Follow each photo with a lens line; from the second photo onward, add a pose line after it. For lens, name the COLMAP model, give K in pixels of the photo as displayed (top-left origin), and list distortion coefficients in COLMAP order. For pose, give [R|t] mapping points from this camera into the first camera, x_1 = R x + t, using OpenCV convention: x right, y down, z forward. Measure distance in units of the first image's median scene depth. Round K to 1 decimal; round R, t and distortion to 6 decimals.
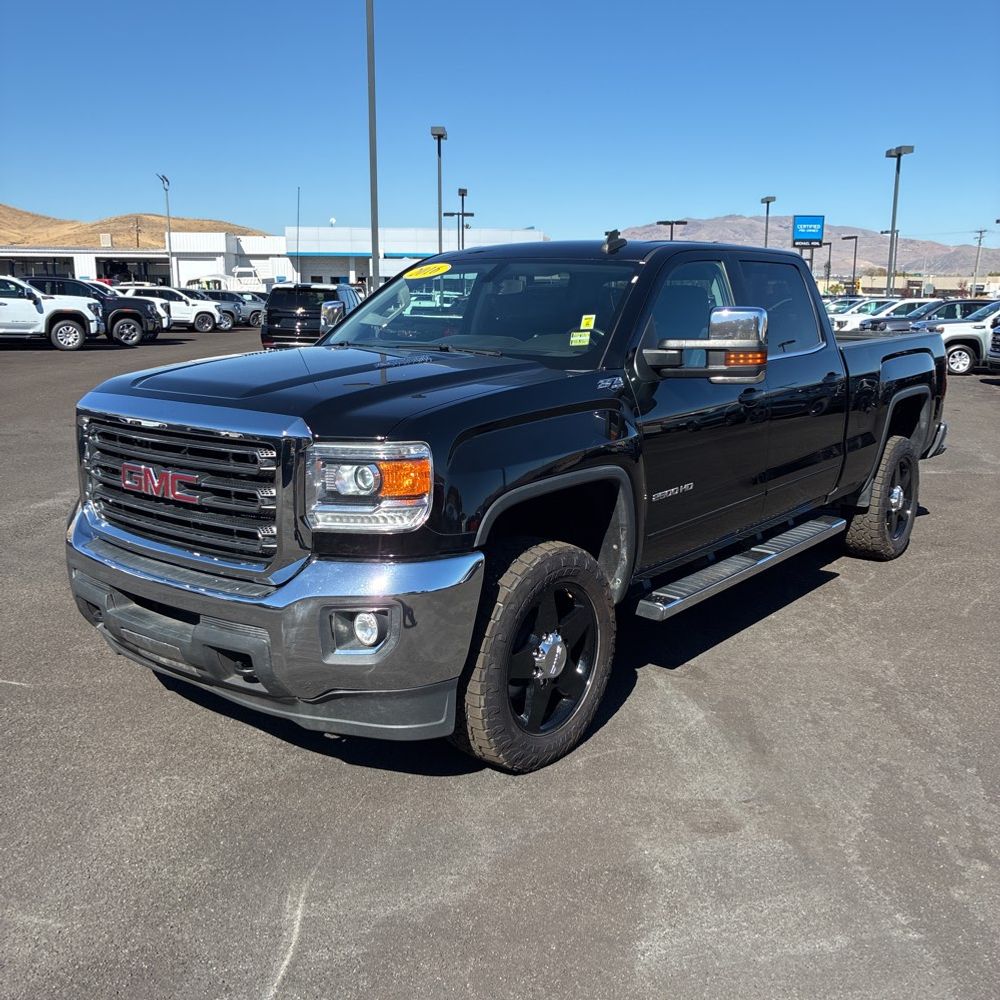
lens RADIAL K [[1009.9, 0, 500.9], [0, 1009.9, 494.9], [0, 0, 1]] dist [0.013404, 0.007415]
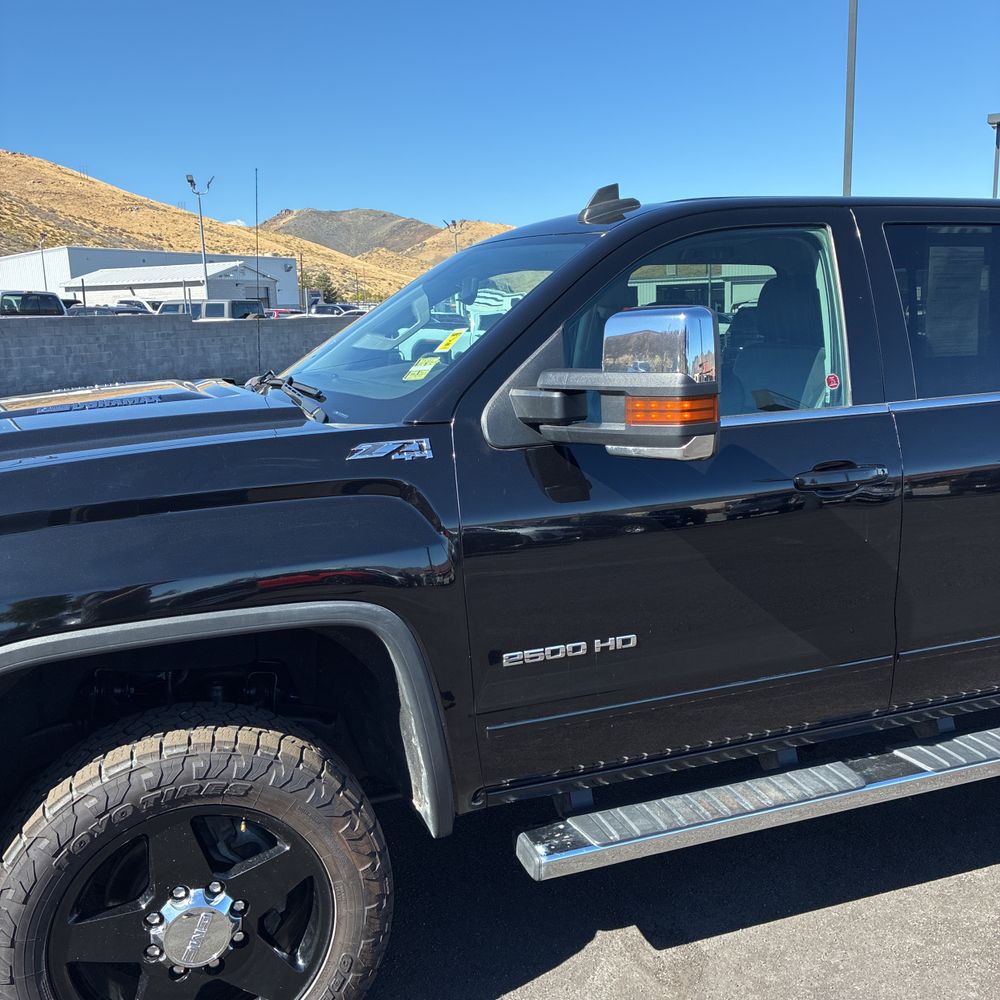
lens RADIAL K [[1011.6, 0, 515.9], [0, 1011.6, 497.2], [0, 0, 1]] dist [0.017148, -0.005831]
pose [[0.860631, 0.065399, -0.505011, 0.431356], [-0.075527, 0.997144, 0.000417, -0.086564], [0.503596, 0.037783, 0.863113, 0.533156]]
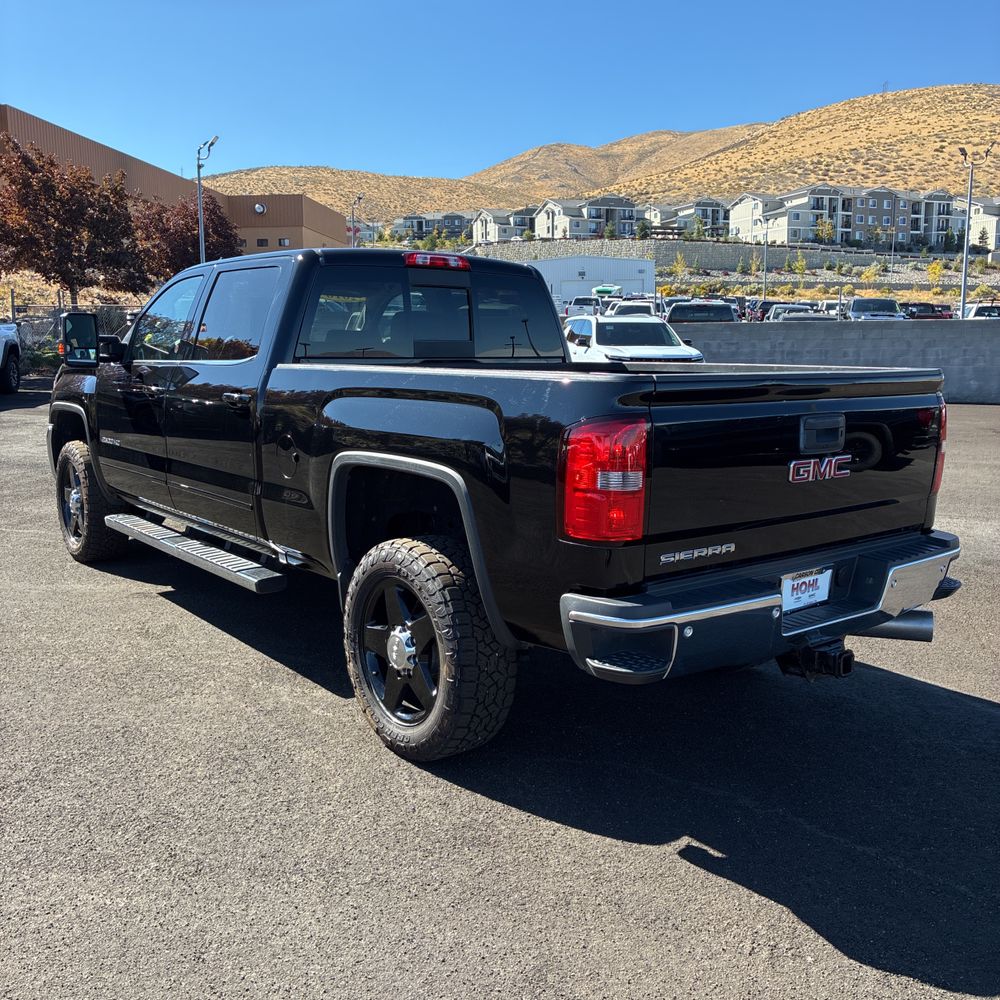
lens RADIAL K [[1013.5, 0, 497.3], [0, 1013.5, 490.9], [0, 0, 1]] dist [0.008578, 0.015285]
pose [[-0.224129, 0.137973, -0.964743, 1.528033], [-0.199807, 0.962393, 0.184056, -0.328968], [0.953857, 0.234015, -0.188132, 1.897690]]
